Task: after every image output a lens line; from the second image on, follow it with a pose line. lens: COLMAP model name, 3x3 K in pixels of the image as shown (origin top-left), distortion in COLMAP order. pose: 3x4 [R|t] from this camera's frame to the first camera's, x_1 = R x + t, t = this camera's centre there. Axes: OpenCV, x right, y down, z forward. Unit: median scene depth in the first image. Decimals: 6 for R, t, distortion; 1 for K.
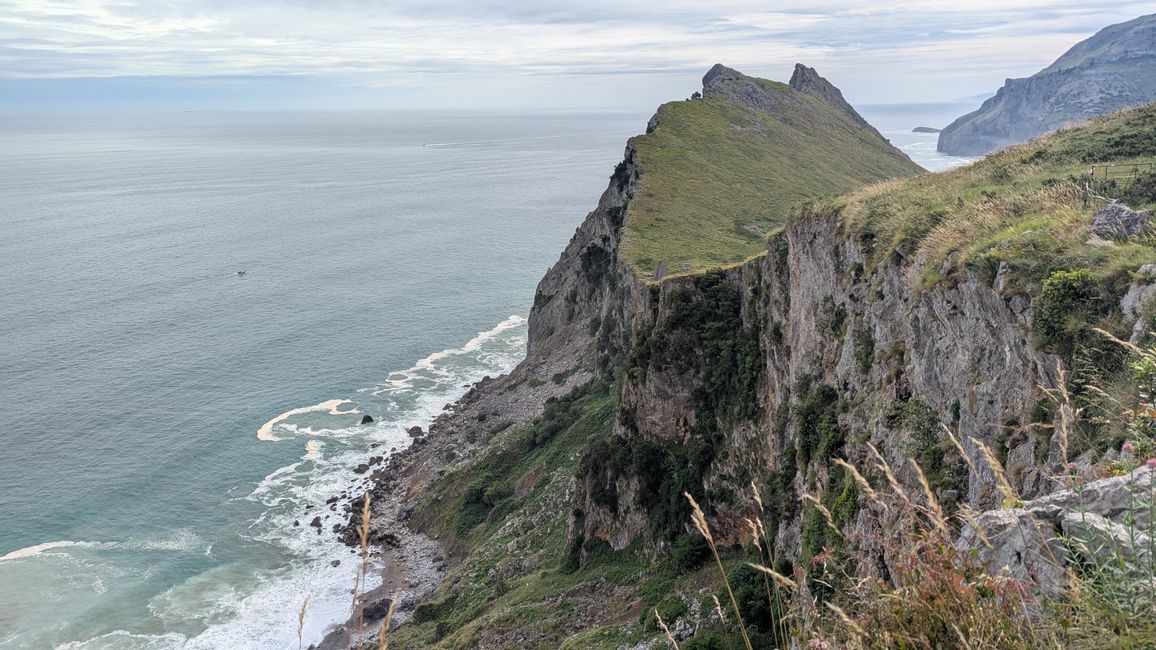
lens RADIAL K [[906.4, 0, 543.7], [0, 906.4, 362.5], [0, 0, 1]] dist [0.001284, 0.002741]
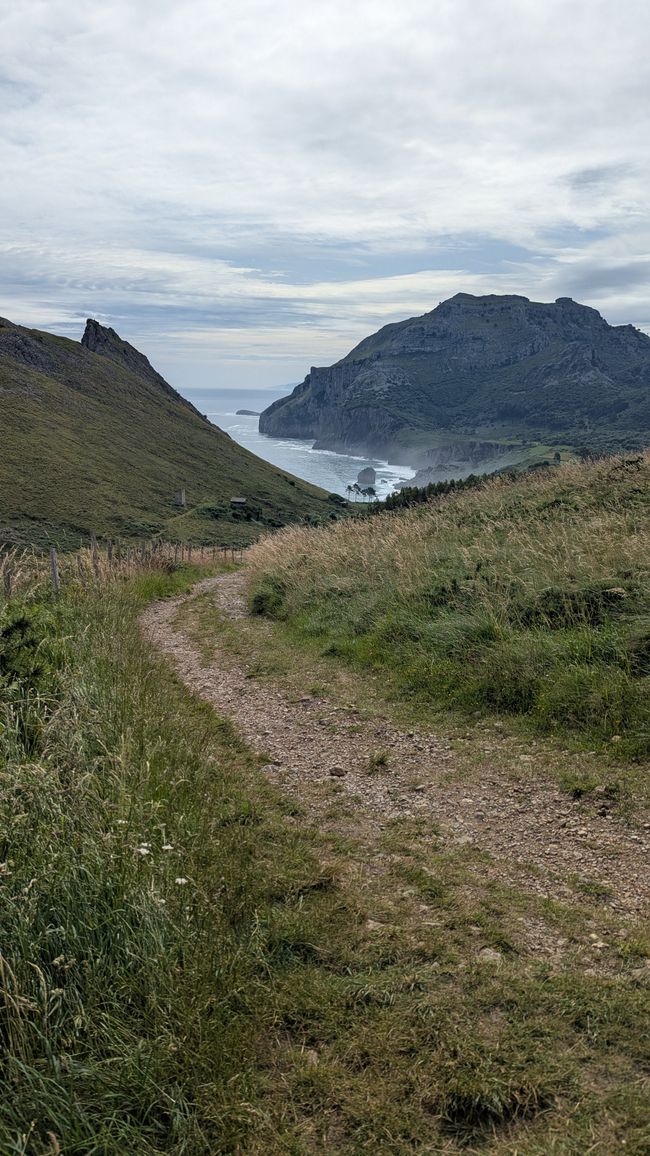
lens RADIAL K [[825.1, 0, 326.3], [0, 825.1, 606.2], [0, 0, 1]] dist [0.063881, -0.010038]
pose [[0.888504, -0.079498, 0.451930, 0.117402], [0.089854, 0.995954, -0.001460, -0.052304], [-0.449985, 0.041905, 0.892052, 0.255715]]
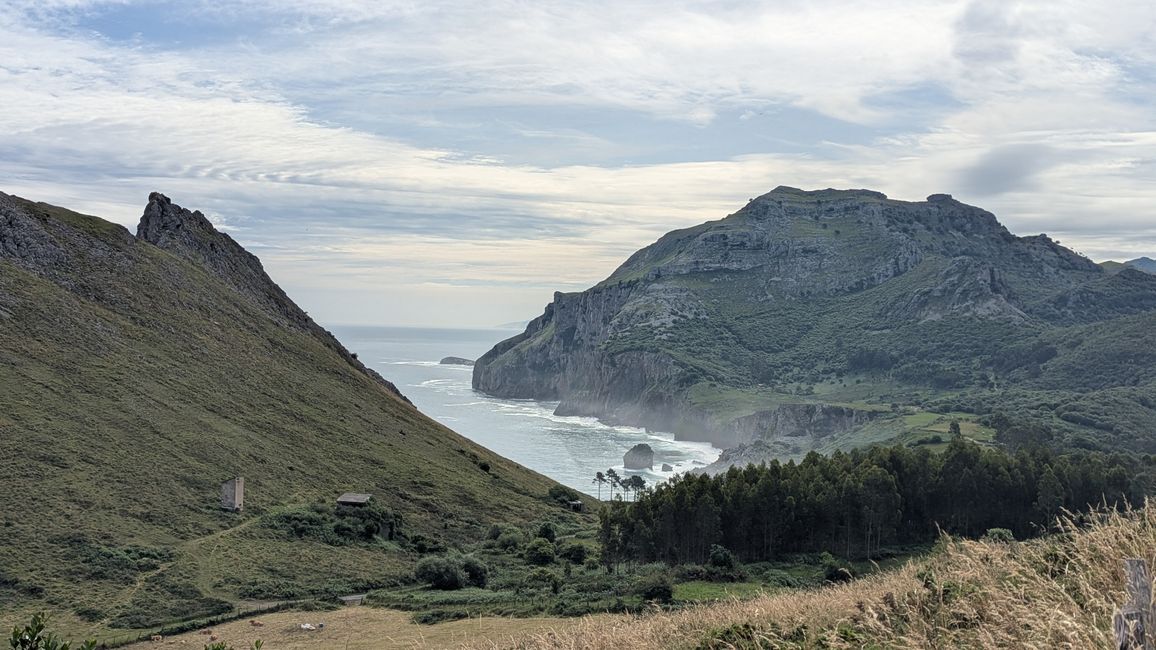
lens RADIAL K [[1248.9, 0, 563.9], [0, 1248.9, 340.1], [0, 0, 1]] dist [0.073208, 0.000000]
pose [[0.898015, 0.037922, 0.438328, 0.200963], [0.081889, 0.964463, -0.251208, -0.069562], [-0.432277, 0.261483, 0.862996, 0.368124]]
